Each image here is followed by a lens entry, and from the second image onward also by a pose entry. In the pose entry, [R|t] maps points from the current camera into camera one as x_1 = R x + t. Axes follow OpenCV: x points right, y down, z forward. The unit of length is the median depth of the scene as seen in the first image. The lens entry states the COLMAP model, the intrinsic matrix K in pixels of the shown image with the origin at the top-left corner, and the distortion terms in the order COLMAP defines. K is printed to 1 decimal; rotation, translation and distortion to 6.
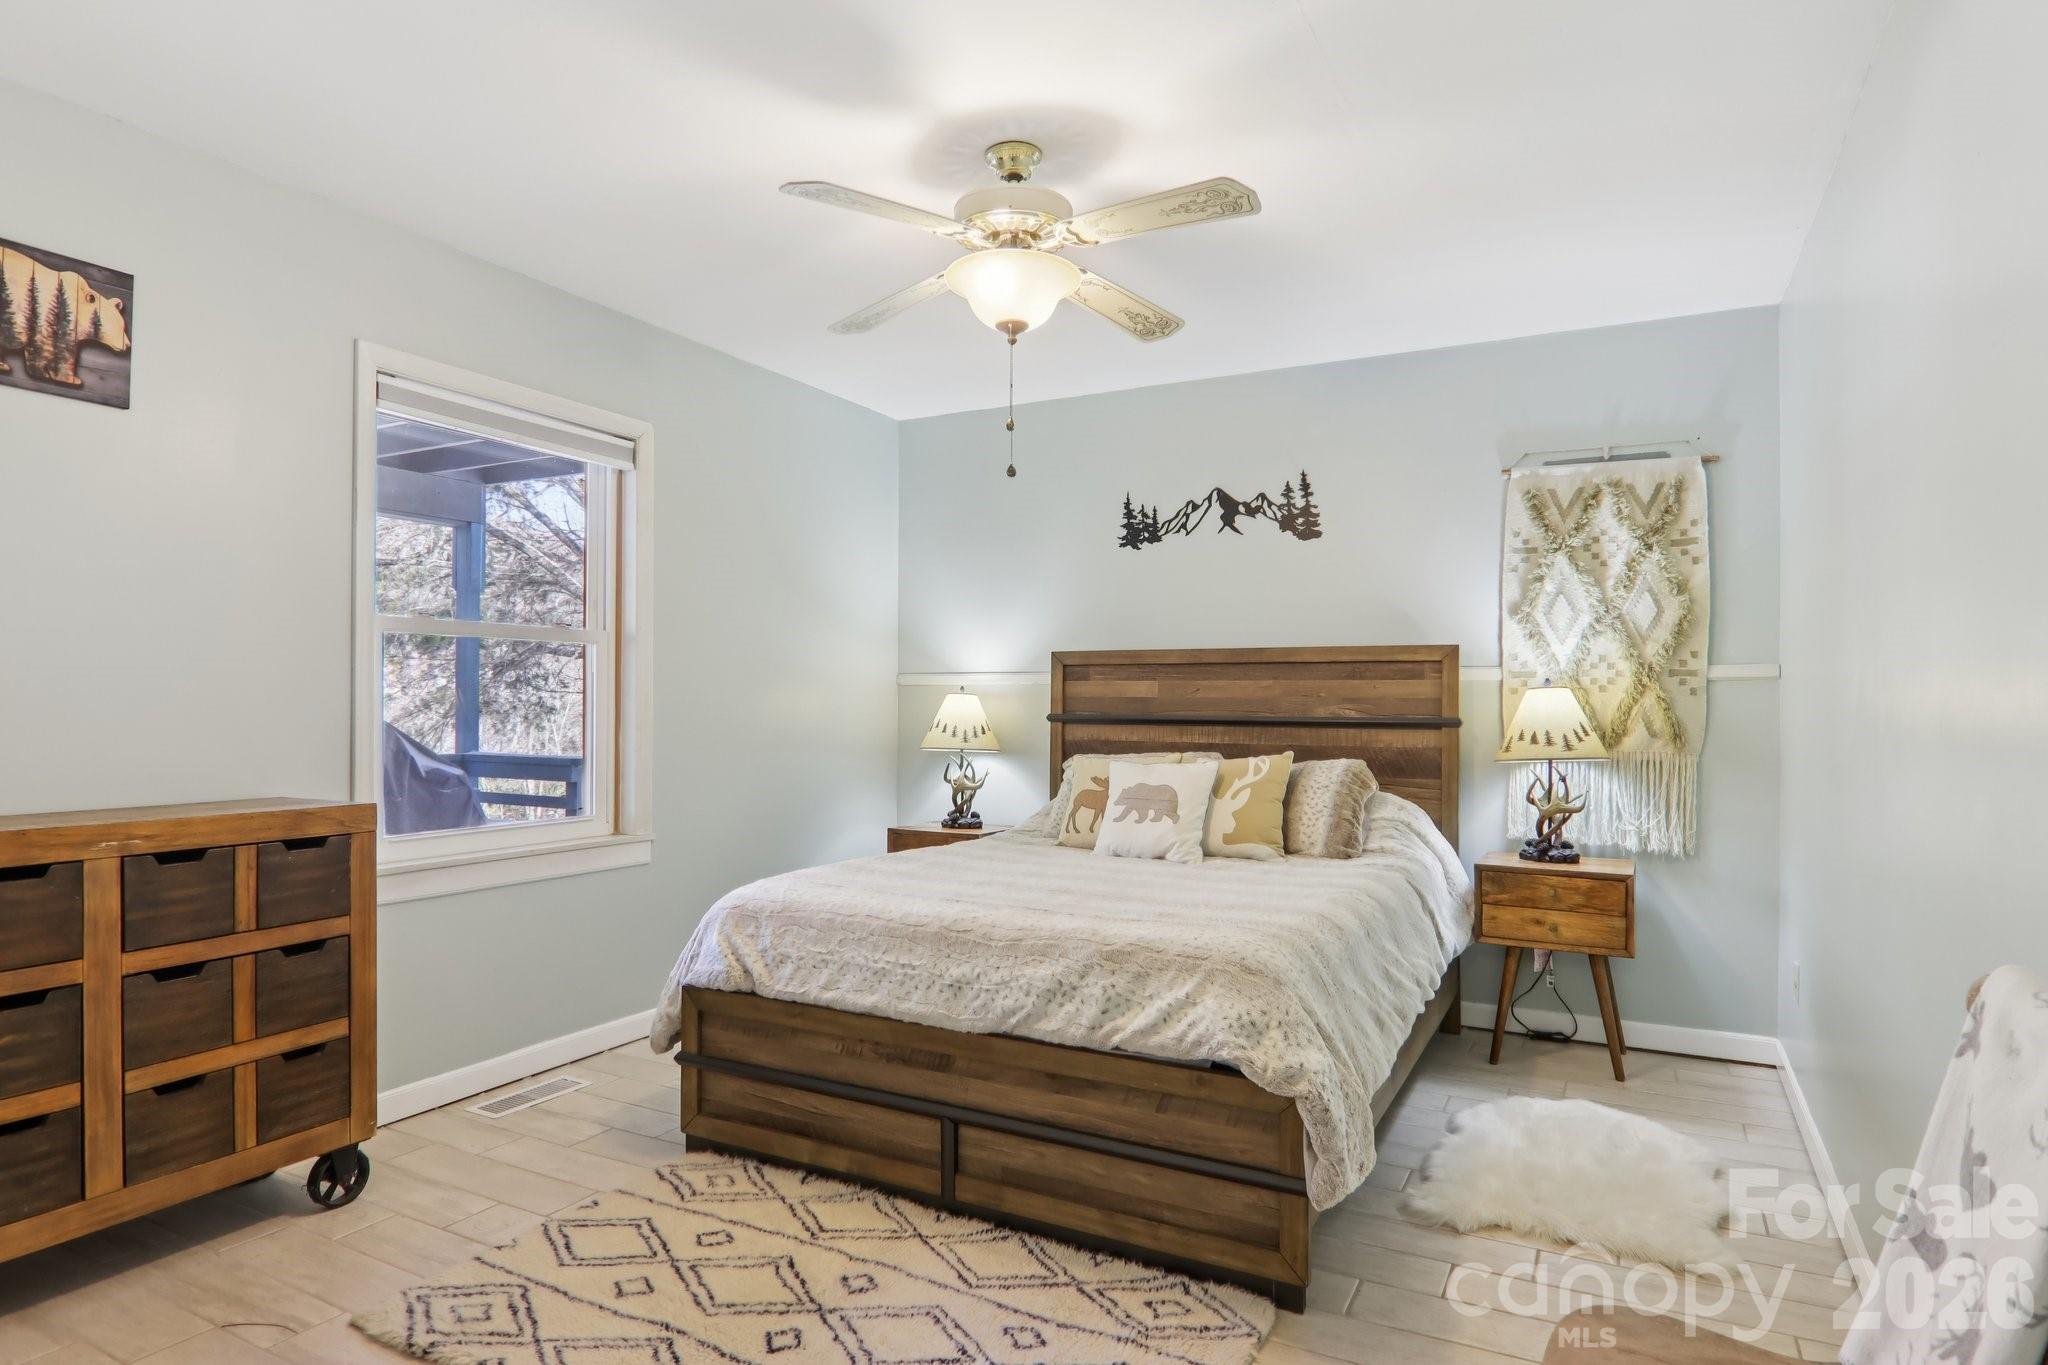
lens RADIAL K [[1145.0, 0, 1024.0], [0, 1145.0, 682.5], [0, 0, 1]] dist [0.003190, -0.018613]
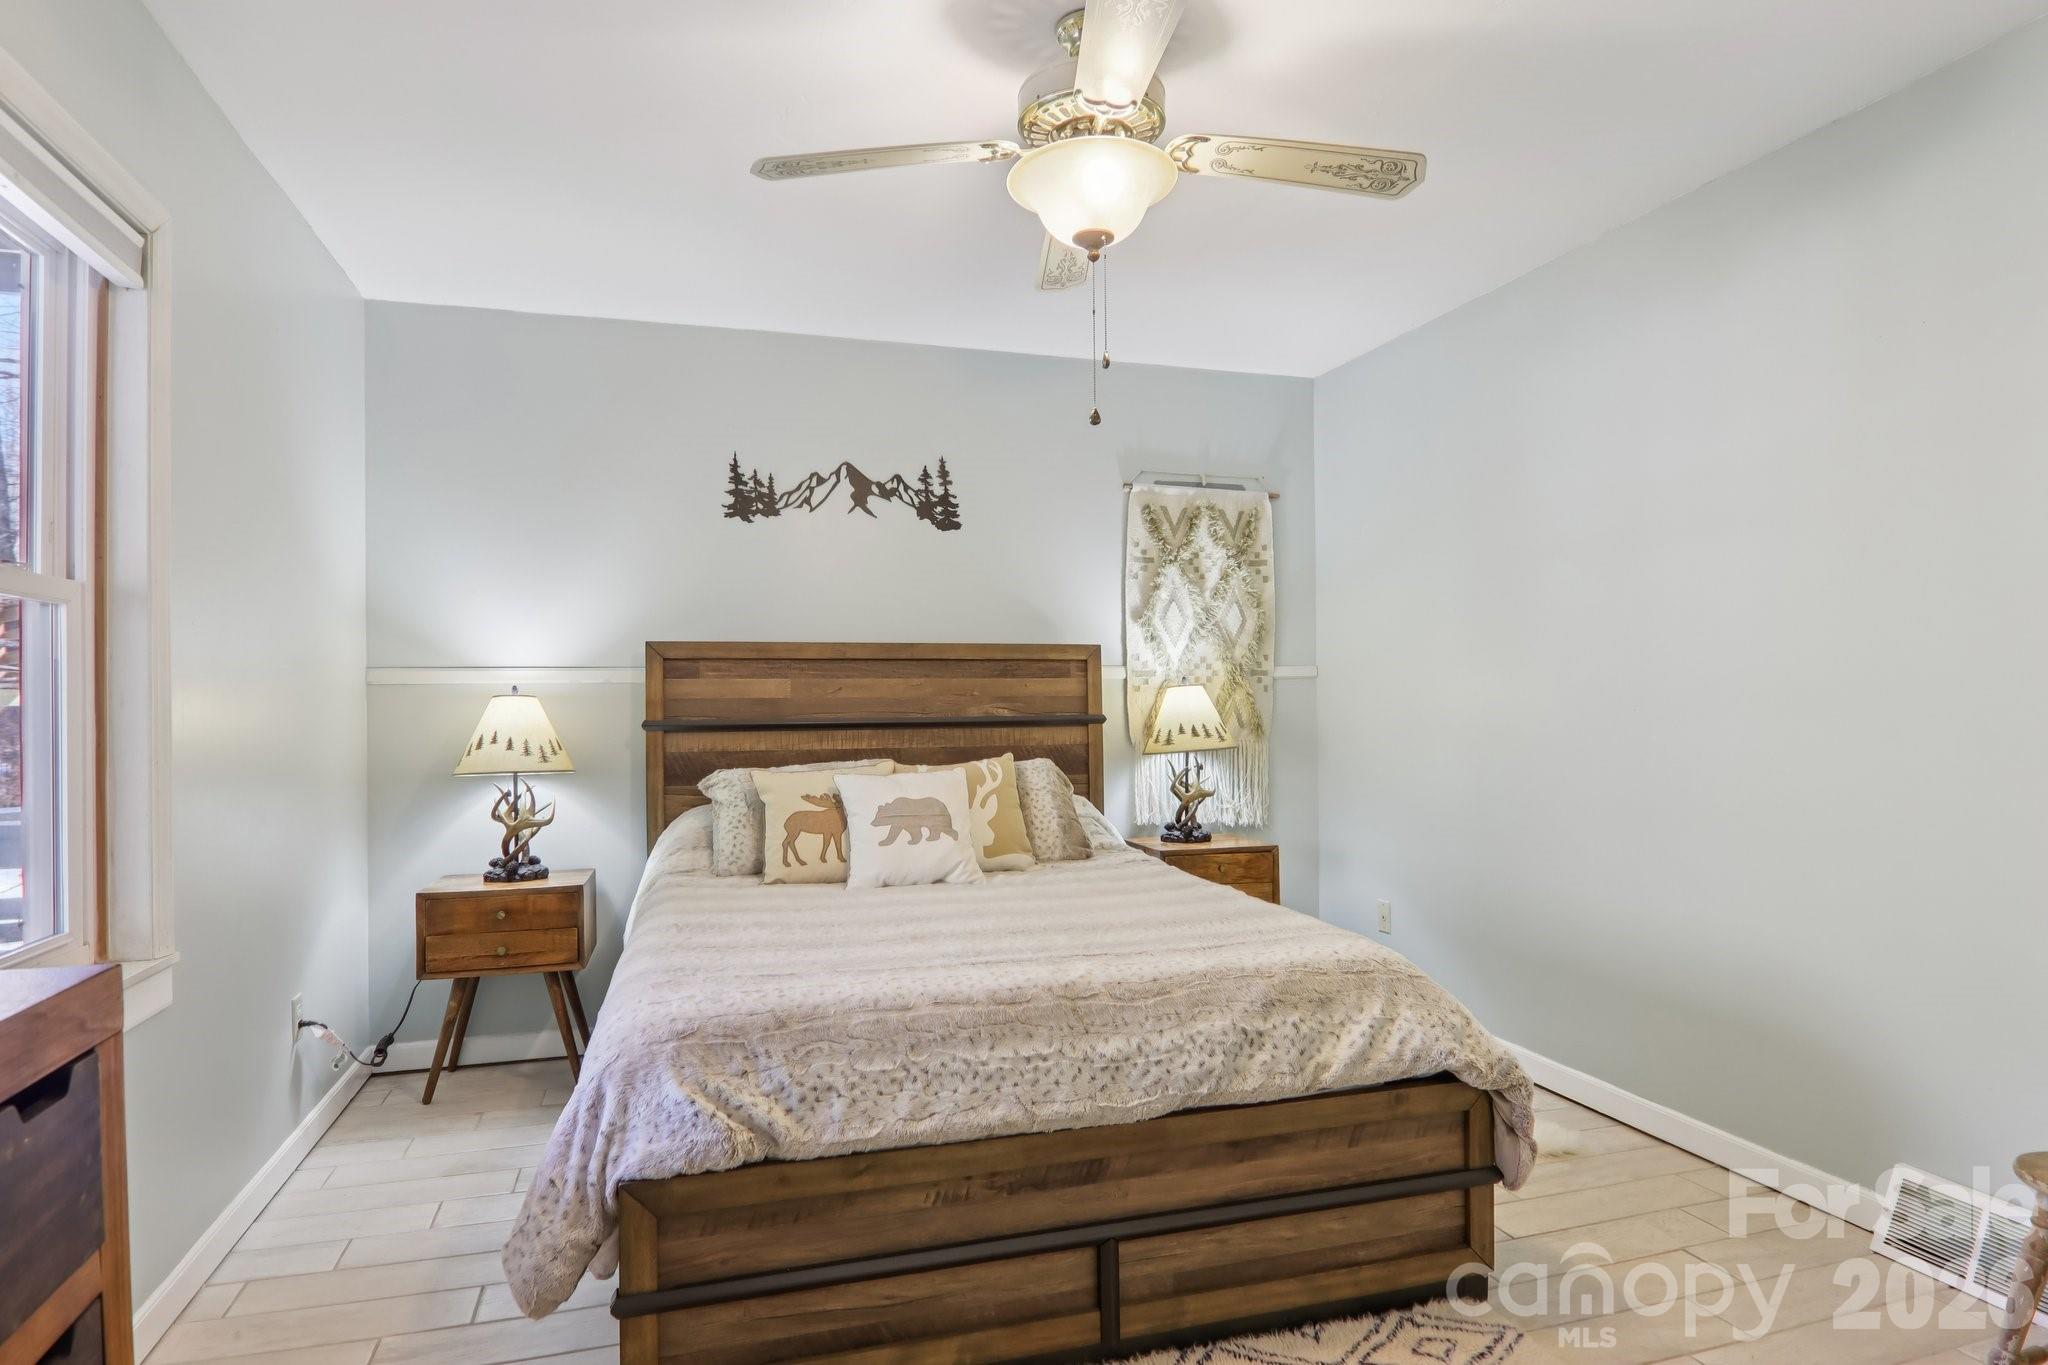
lens RADIAL K [[1145.0, 0, 1024.0], [0, 1145.0, 682.5], [0, 0, 1]] dist [0.003190, -0.018613]
pose [[0.704237, -0.000082, 0.709965, -0.425061], [0.000297, 1.000000, -0.000179, 0.001807], [-0.709965, 0.000337, 0.704237, 0.318782]]
